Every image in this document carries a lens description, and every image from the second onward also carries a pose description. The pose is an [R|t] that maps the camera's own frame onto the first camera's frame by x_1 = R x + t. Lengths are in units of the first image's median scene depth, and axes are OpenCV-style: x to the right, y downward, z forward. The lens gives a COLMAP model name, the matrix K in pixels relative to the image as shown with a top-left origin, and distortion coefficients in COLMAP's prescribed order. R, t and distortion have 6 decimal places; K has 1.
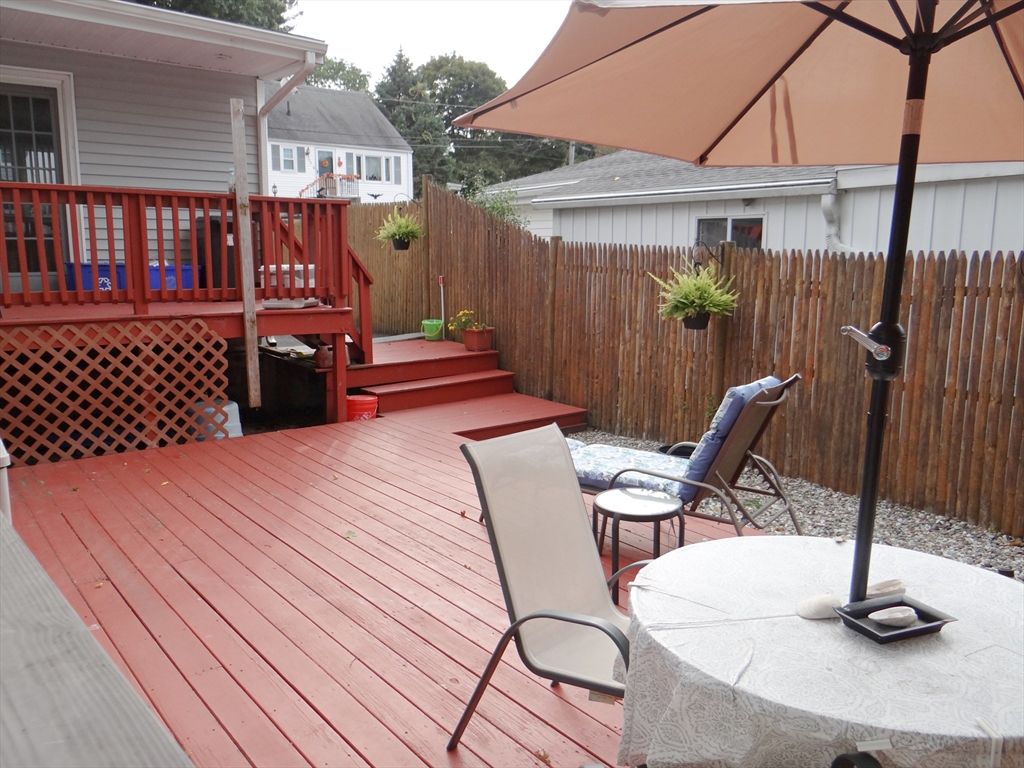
lens RADIAL K [[814.7, 0, 510.7], [0, 814.7, 384.5], [0, 0, 1]] dist [0.008685, -0.009915]
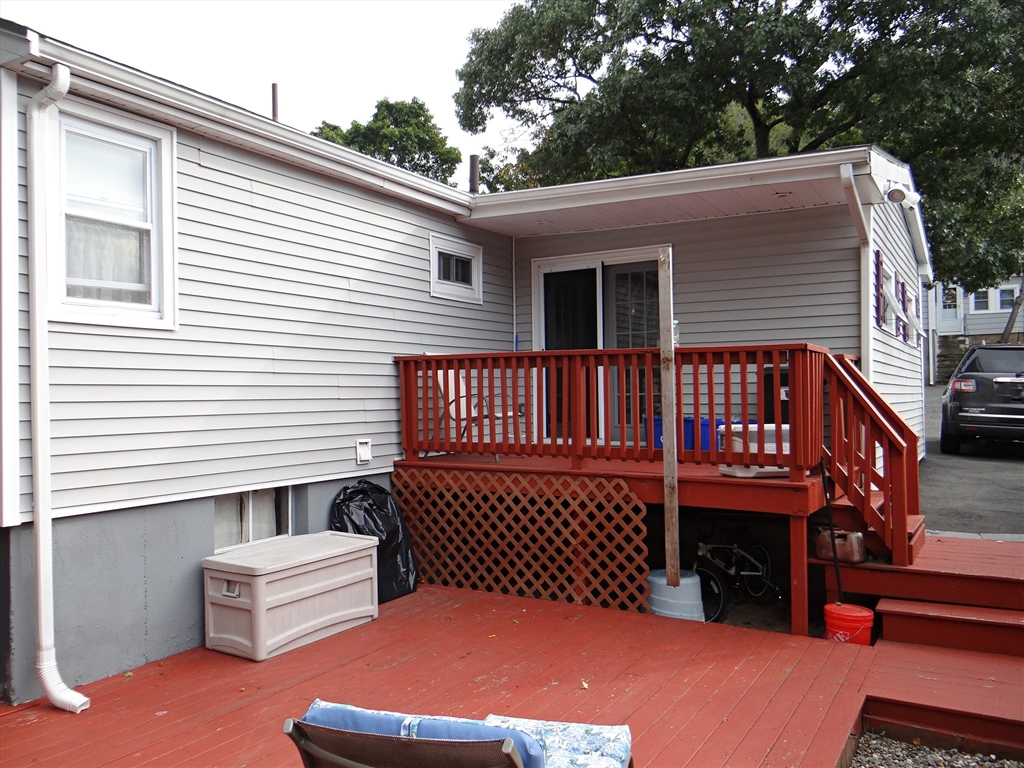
lens RADIAL K [[814.7, 0, 511.2], [0, 814.7, 382.7], [0, 0, 1]] dist [0.008685, -0.009915]
pose [[0.357993, -0.019877, -0.933513, 0.461848], [-0.144640, 0.986525, -0.076474, -0.099465], [0.922453, 0.162400, 0.350294, 0.525607]]
